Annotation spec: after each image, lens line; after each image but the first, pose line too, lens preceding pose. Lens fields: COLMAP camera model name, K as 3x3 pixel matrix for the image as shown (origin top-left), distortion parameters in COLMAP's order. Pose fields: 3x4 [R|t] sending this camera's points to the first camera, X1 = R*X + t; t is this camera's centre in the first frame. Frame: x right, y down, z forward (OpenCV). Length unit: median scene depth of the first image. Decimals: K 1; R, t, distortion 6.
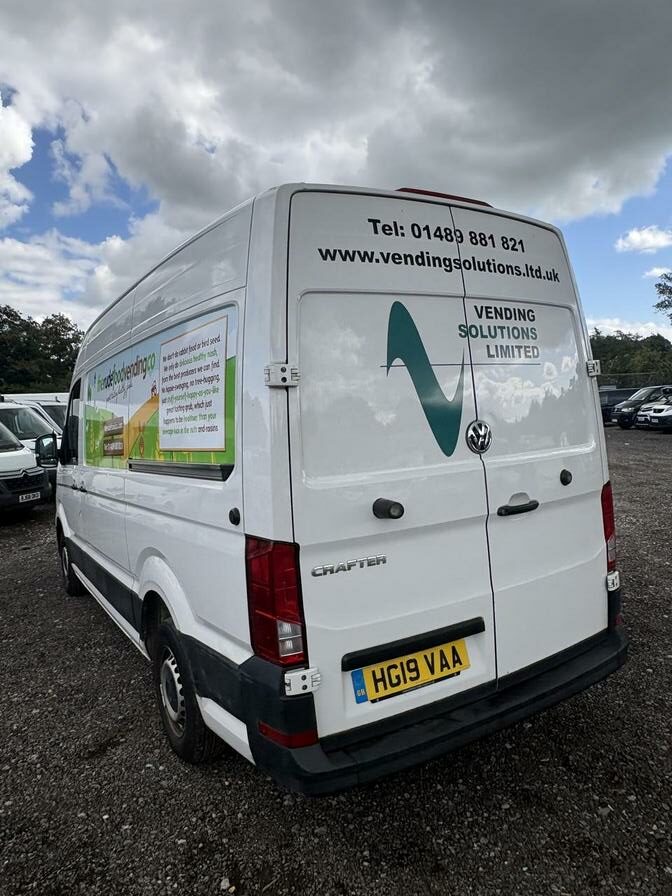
lens RADIAL K [[618.2, 0, 342.3], [0, 618.2, 451.4], [0, 0, 1]] dist [-0.010373, 0.008496]
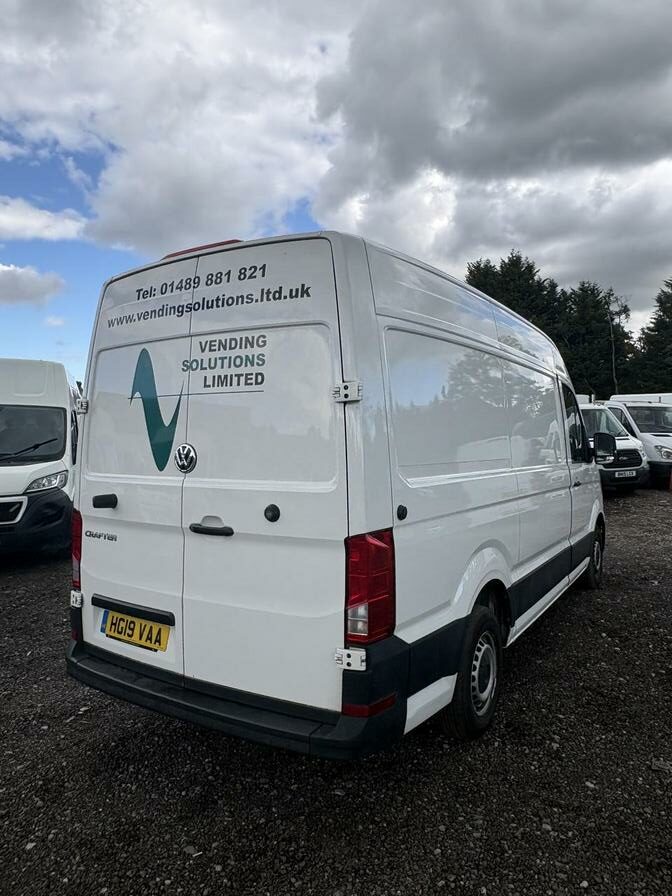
lens RADIAL K [[618.2, 0, 330.8], [0, 618.2, 447.3], [0, 0, 1]] dist [-0.010373, 0.008496]
pose [[0.424679, 0.077059, -0.902059, 1.297532], [-0.074716, 0.995955, 0.049905, -0.115006], [0.902256, 0.046205, 0.428719, 0.718654]]
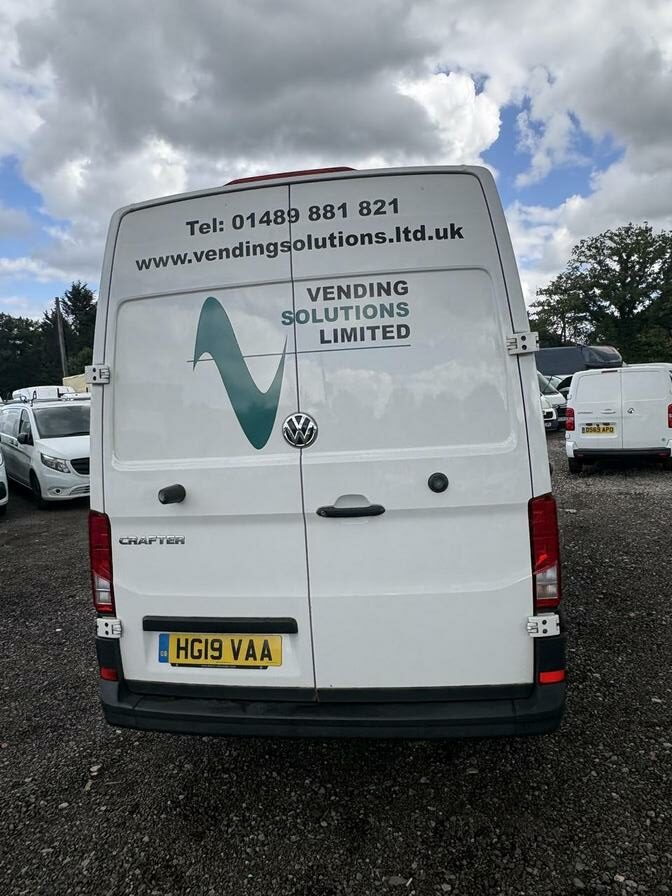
lens RADIAL K [[618.2, 0, 333.3], [0, 618.2, 447.1], [0, 0, 1]] dist [-0.010373, 0.008496]
pose [[0.756174, 0.059996, -0.651614, 0.834098], [-0.027429, 0.997819, 0.060042, -0.053041], [0.653795, -0.027529, 0.756171, 0.307207]]
